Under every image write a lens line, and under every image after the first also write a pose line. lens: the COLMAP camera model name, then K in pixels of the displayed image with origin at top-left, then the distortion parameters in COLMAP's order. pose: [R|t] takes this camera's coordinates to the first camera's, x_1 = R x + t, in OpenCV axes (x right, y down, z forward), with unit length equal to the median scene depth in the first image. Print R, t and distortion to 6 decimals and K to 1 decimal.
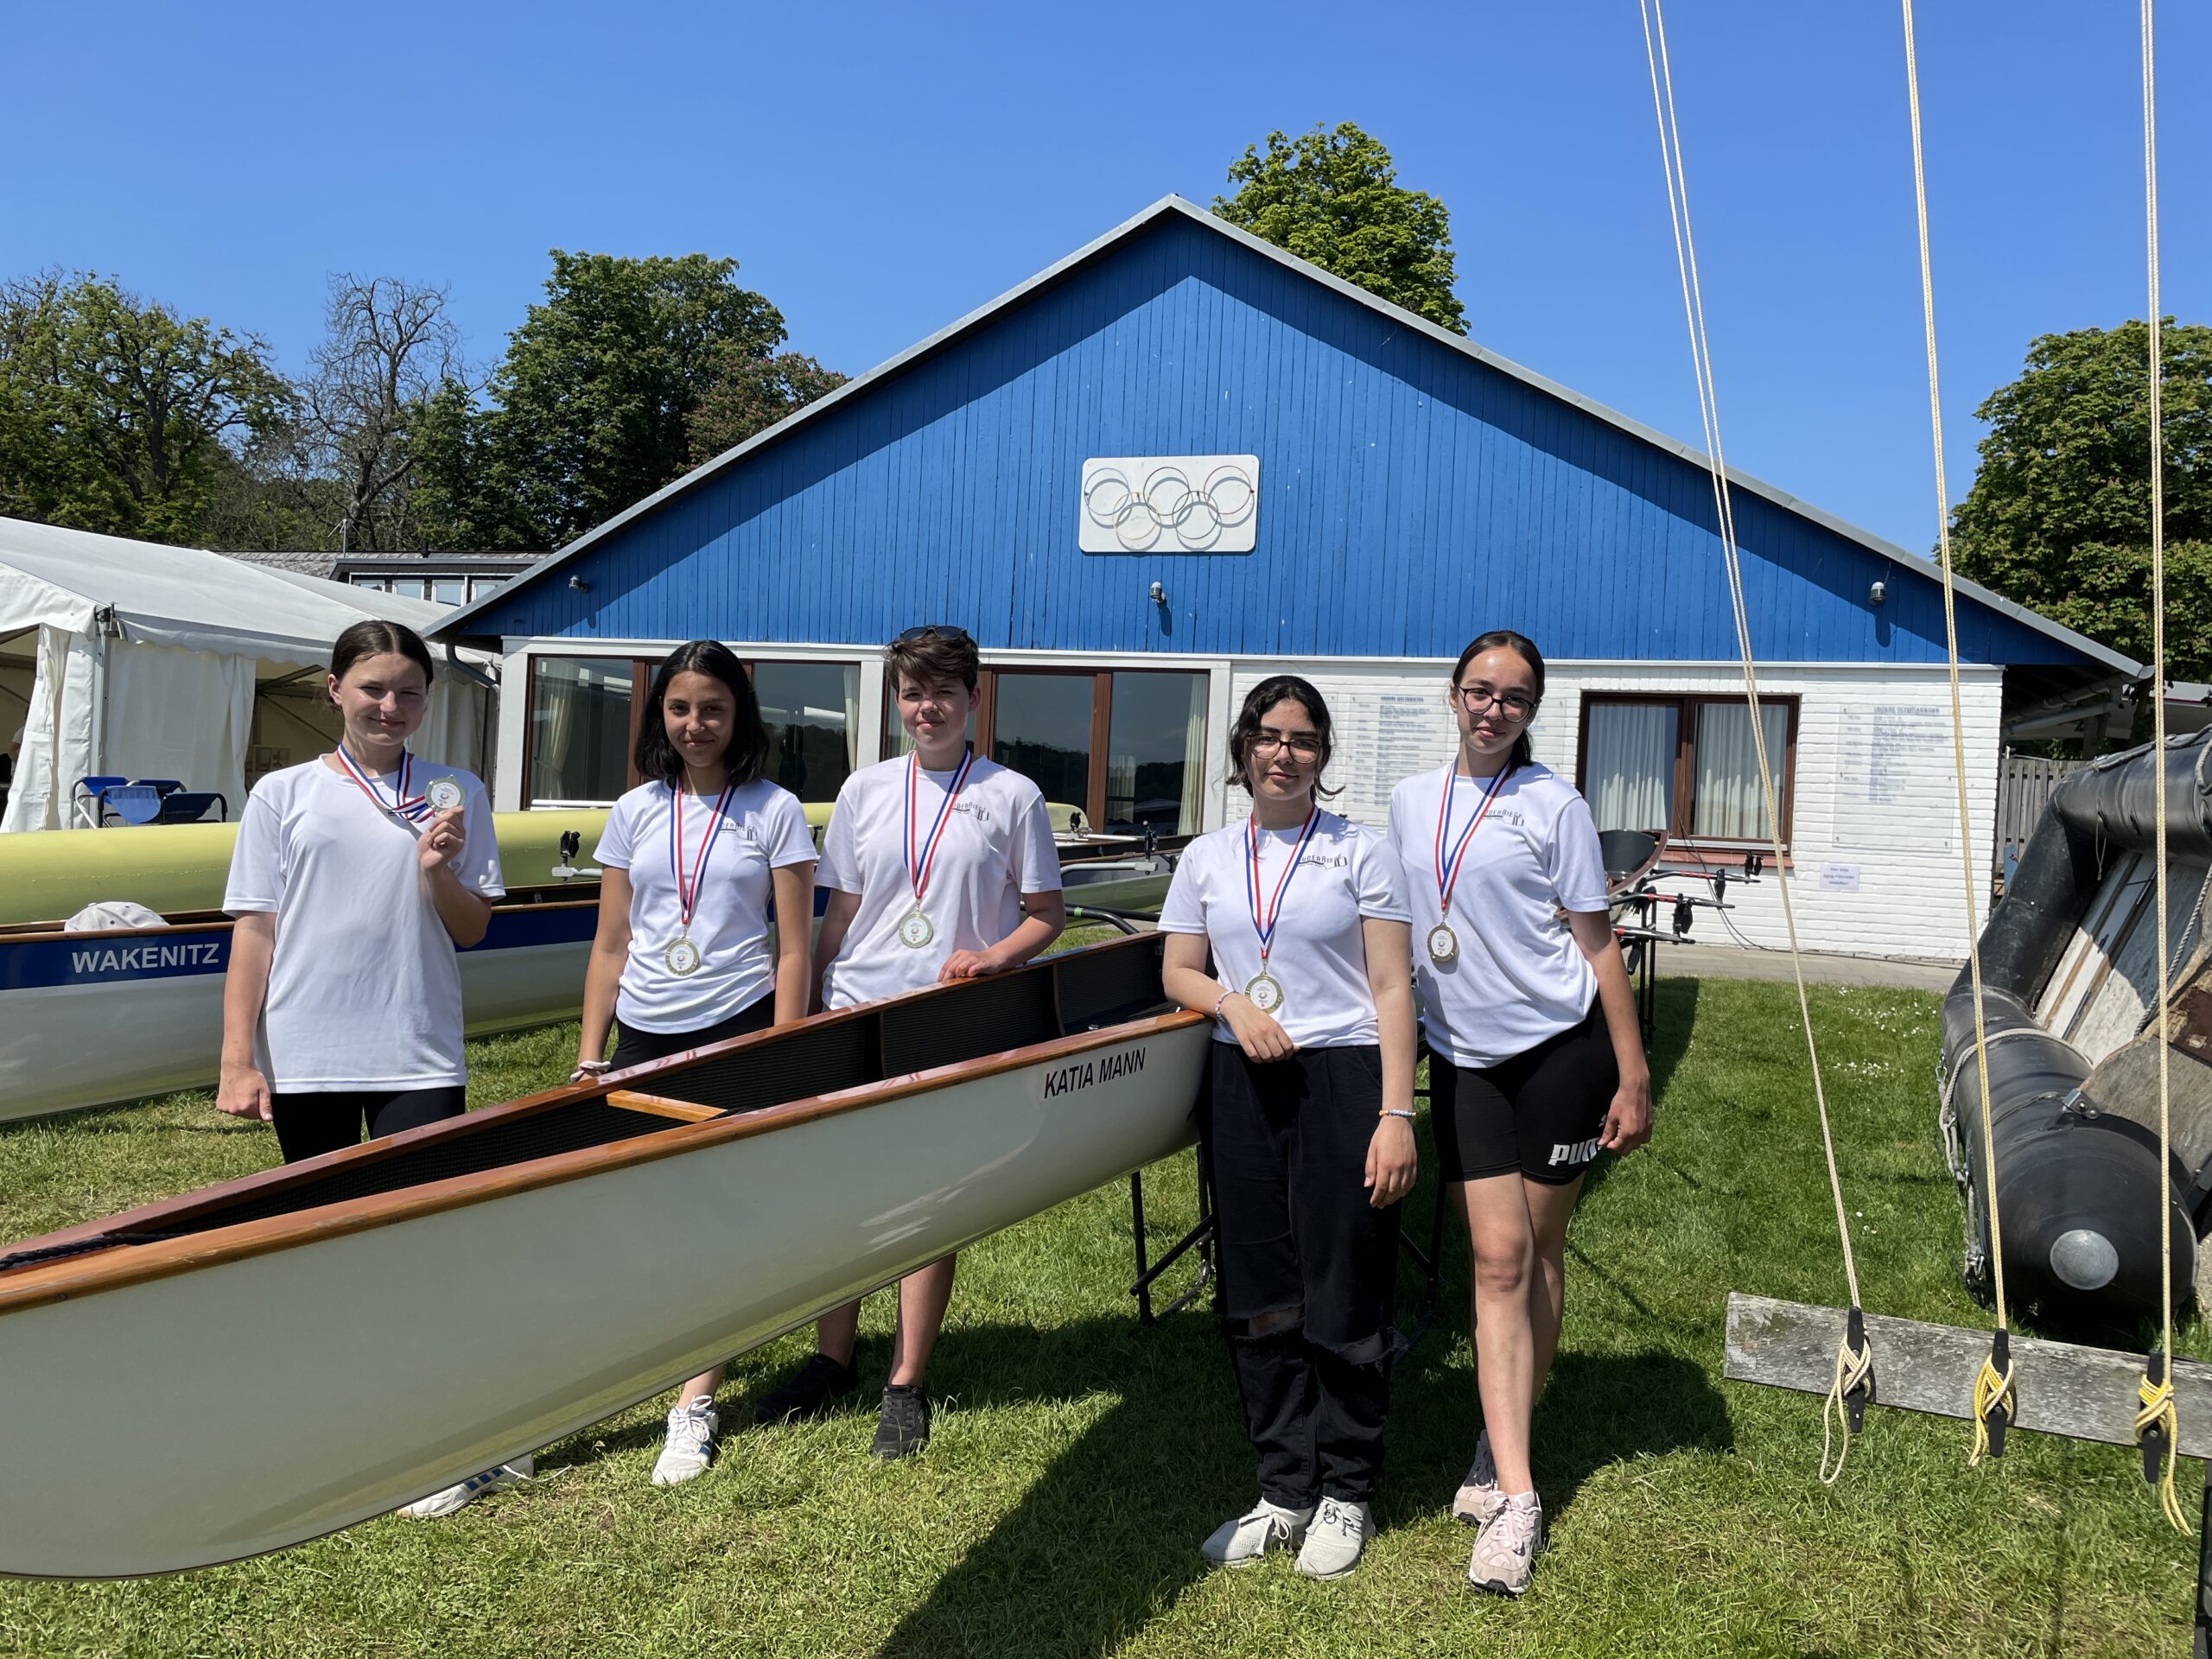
lens RADIAL K [[1688.9, 0, 1107.5], [0, 1688.9, 825.1], [0, 0, 1]] dist [0.053165, -0.063065]
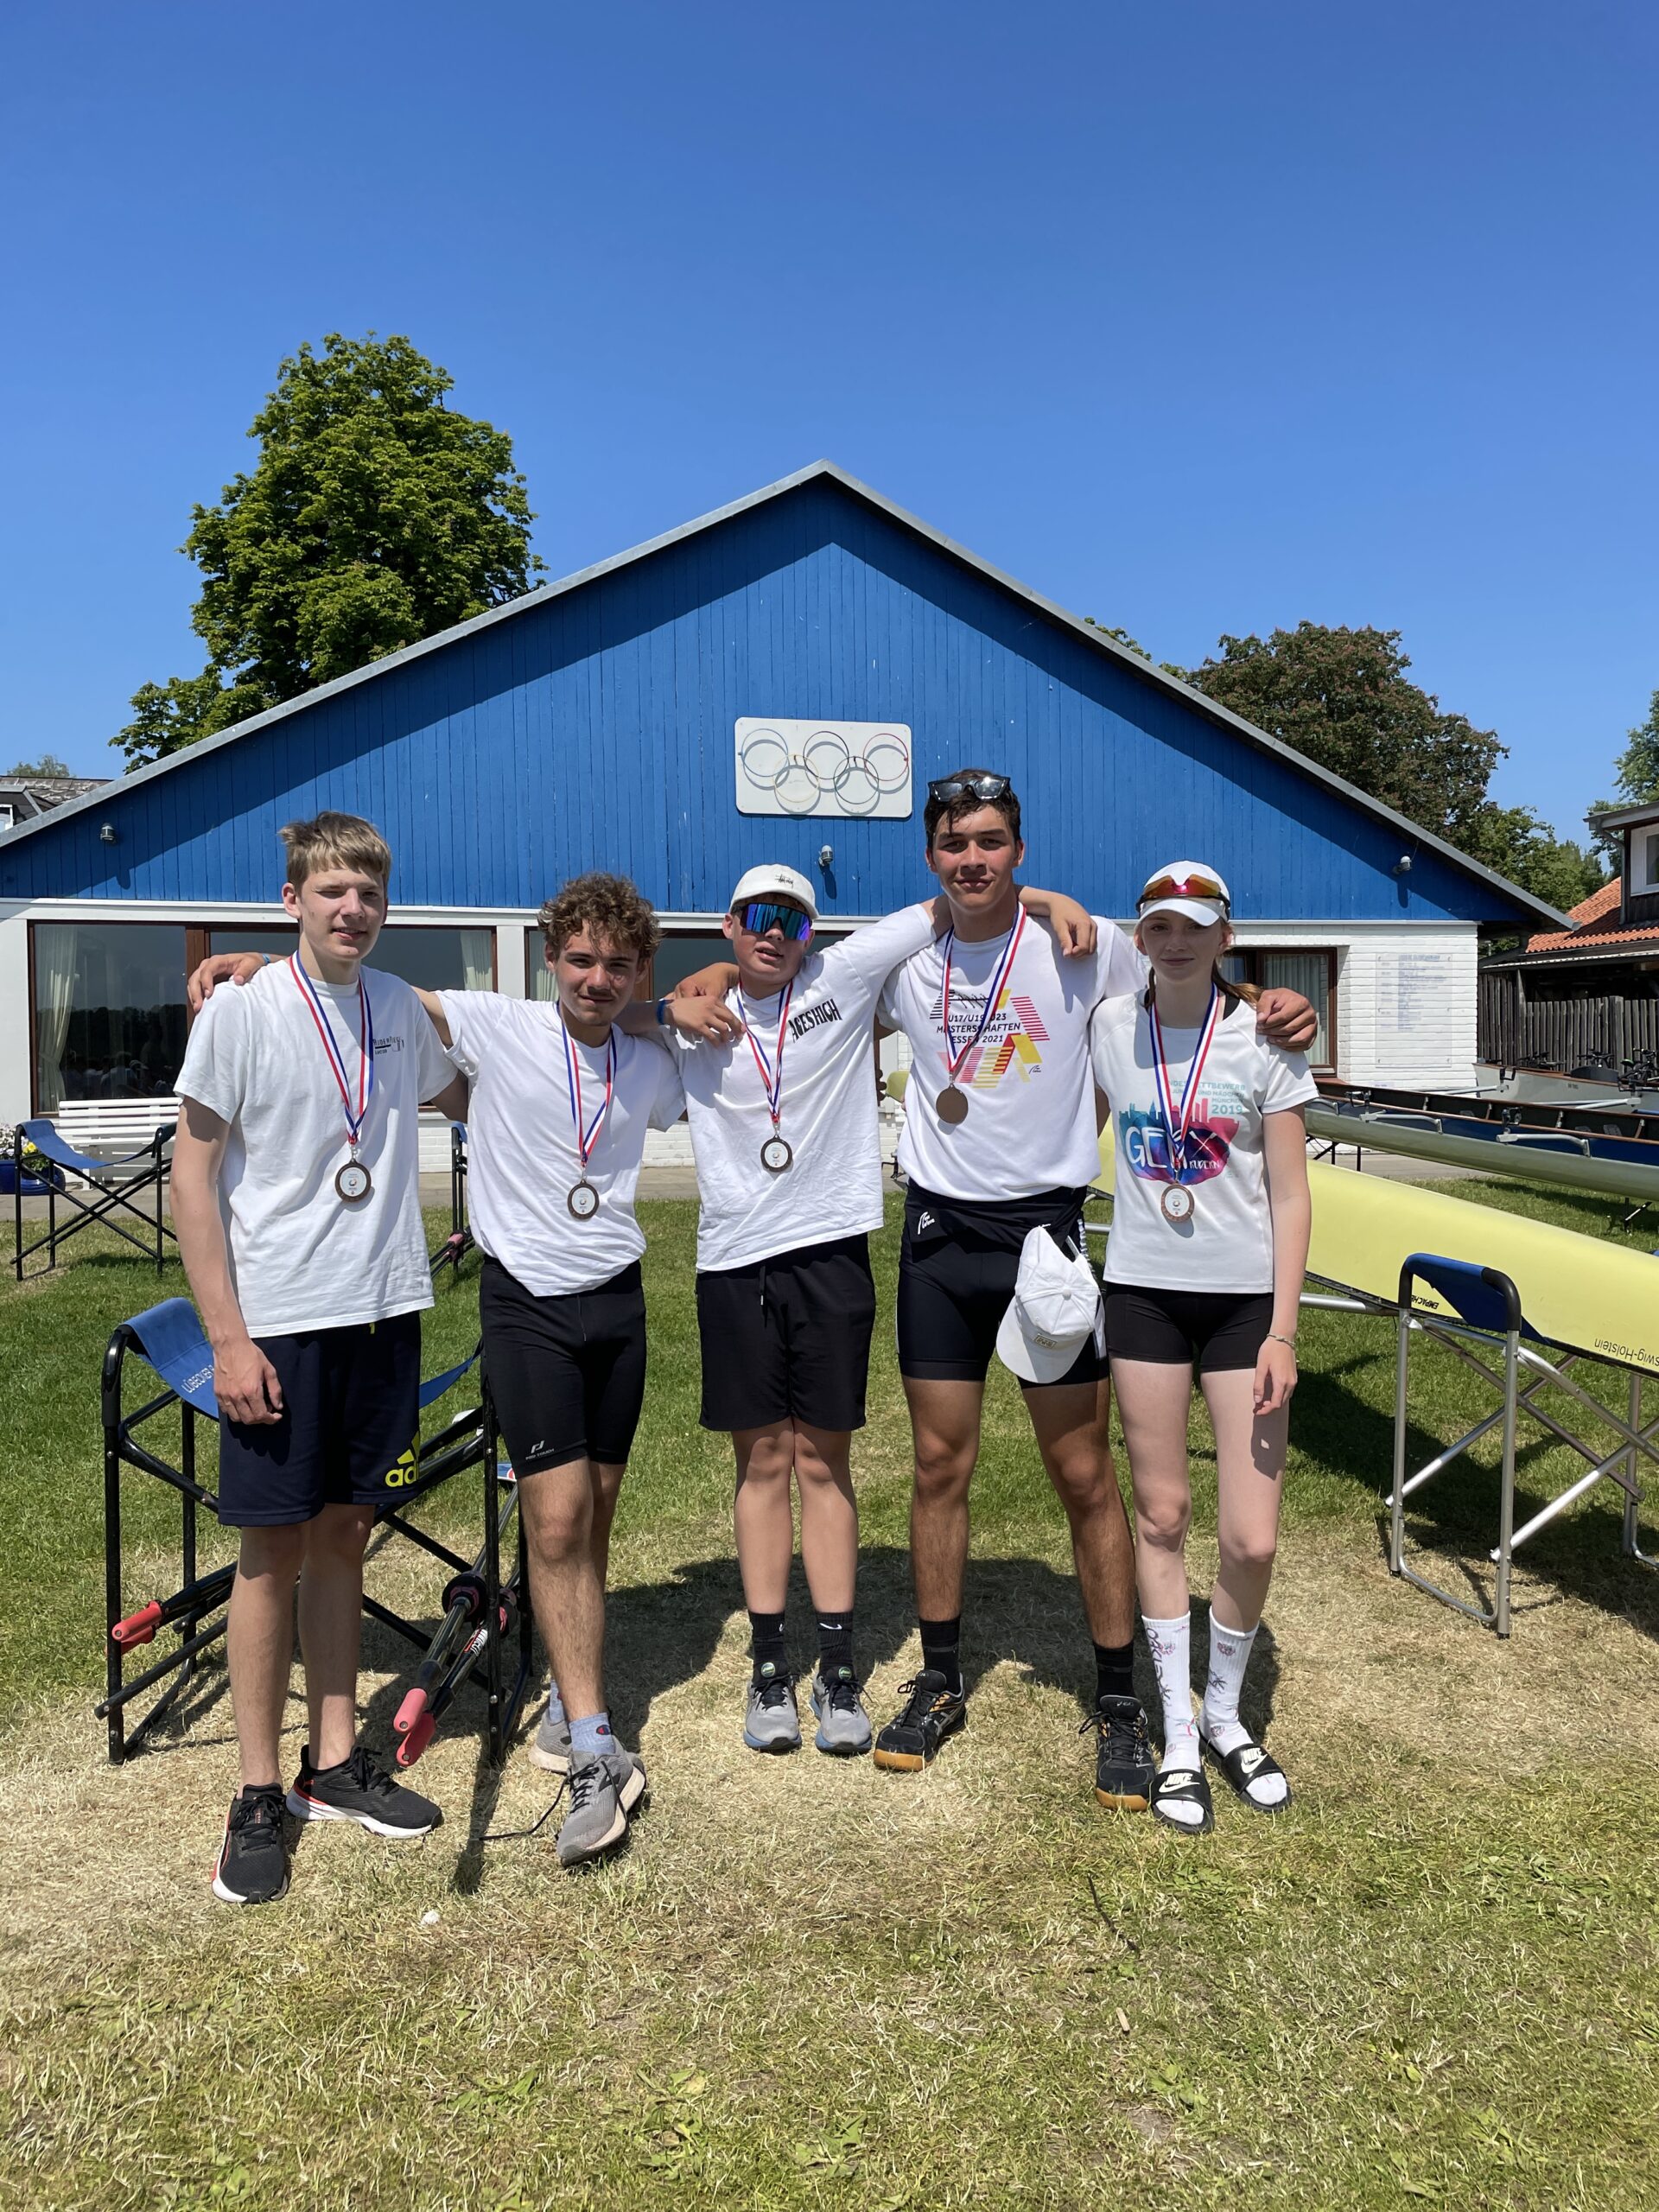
lens RADIAL K [[1688.9, 0, 832.2], [0, 1688.9, 1108.5], [0, 0, 1]] dist [0.053165, -0.063065]
pose [[0.848556, -0.071582, 0.524241, -0.510122], [0.053339, 0.997332, 0.049843, -0.036605], [-0.526410, -0.014333, 0.850110, 0.132005]]
